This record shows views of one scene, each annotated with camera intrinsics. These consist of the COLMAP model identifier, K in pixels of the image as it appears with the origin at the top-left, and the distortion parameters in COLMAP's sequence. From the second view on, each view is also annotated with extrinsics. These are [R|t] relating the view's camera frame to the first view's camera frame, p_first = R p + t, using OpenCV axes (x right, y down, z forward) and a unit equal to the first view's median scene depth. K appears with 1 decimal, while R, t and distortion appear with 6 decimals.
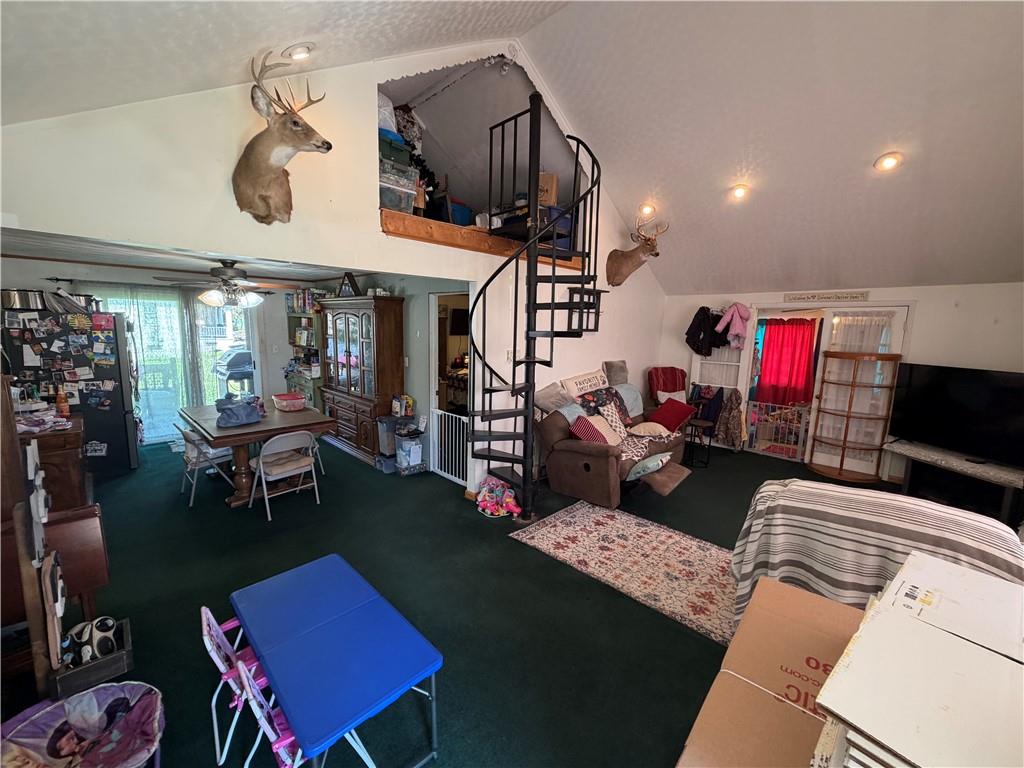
lens RADIAL K [[407.7, 0, 512.0], [0, 407.7, 384.0], [0, 0, 1]] dist [0.001190, -0.000047]
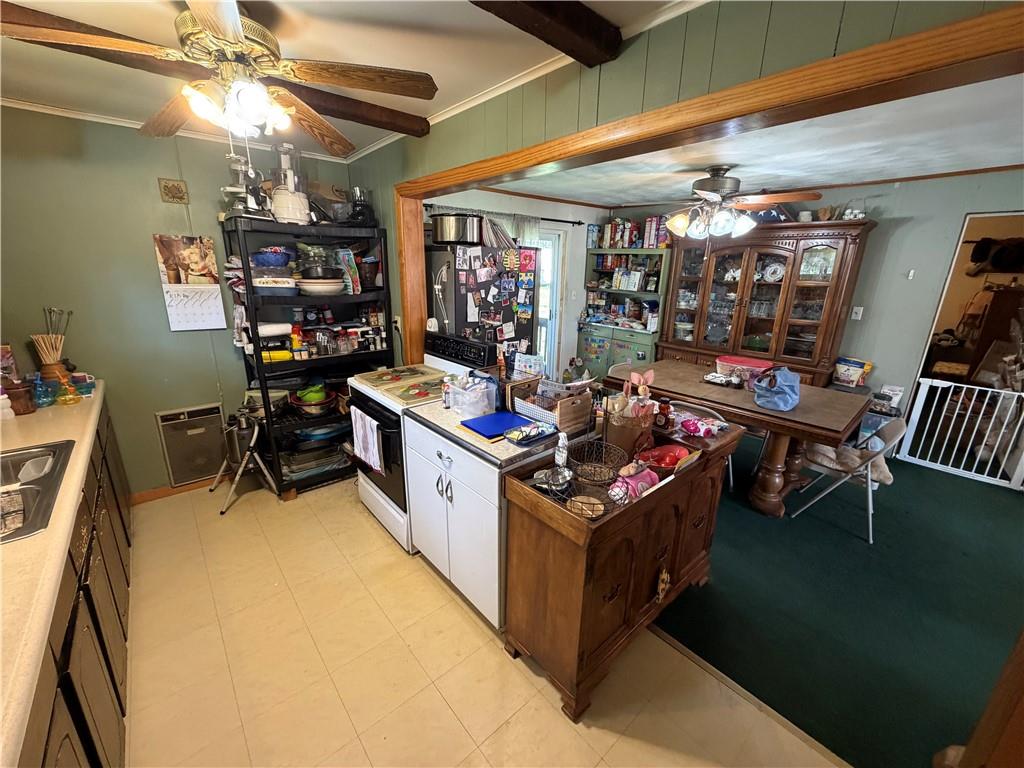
lens RADIAL K [[407.7, 0, 512.0], [0, 407.7, 384.0], [0, 0, 1]] dist [0.001190, -0.000047]
pose [[0.997664, 0.015260, -0.066587, -1.023472], [-0.005700, 0.989928, 0.141458, -0.036390], [0.068075, -0.140748, 0.987702, 0.247047]]
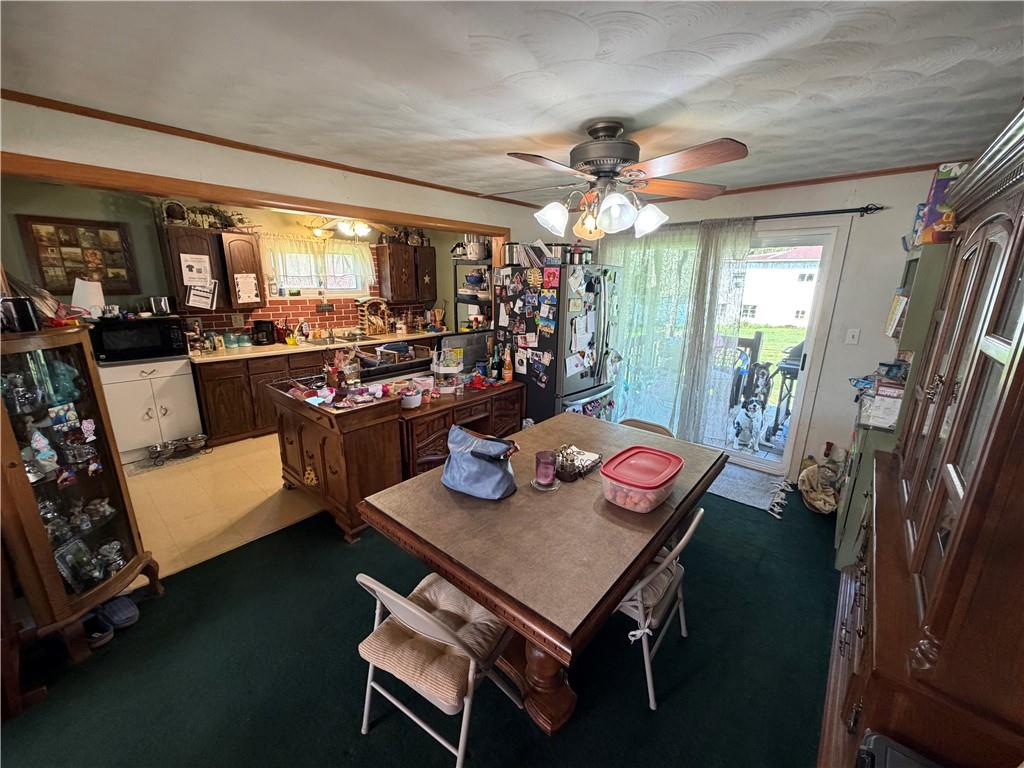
lens RADIAL K [[407.7, 0, 512.0], [0, 407.7, 384.0], [0, 0, 1]] dist [0.001190, -0.000047]
pose [[0.064757, 0.232356, -0.970473, -0.217225], [-0.150730, 0.963633, 0.220661, -0.122785], [0.986452, 0.131990, 0.097425, 0.919842]]
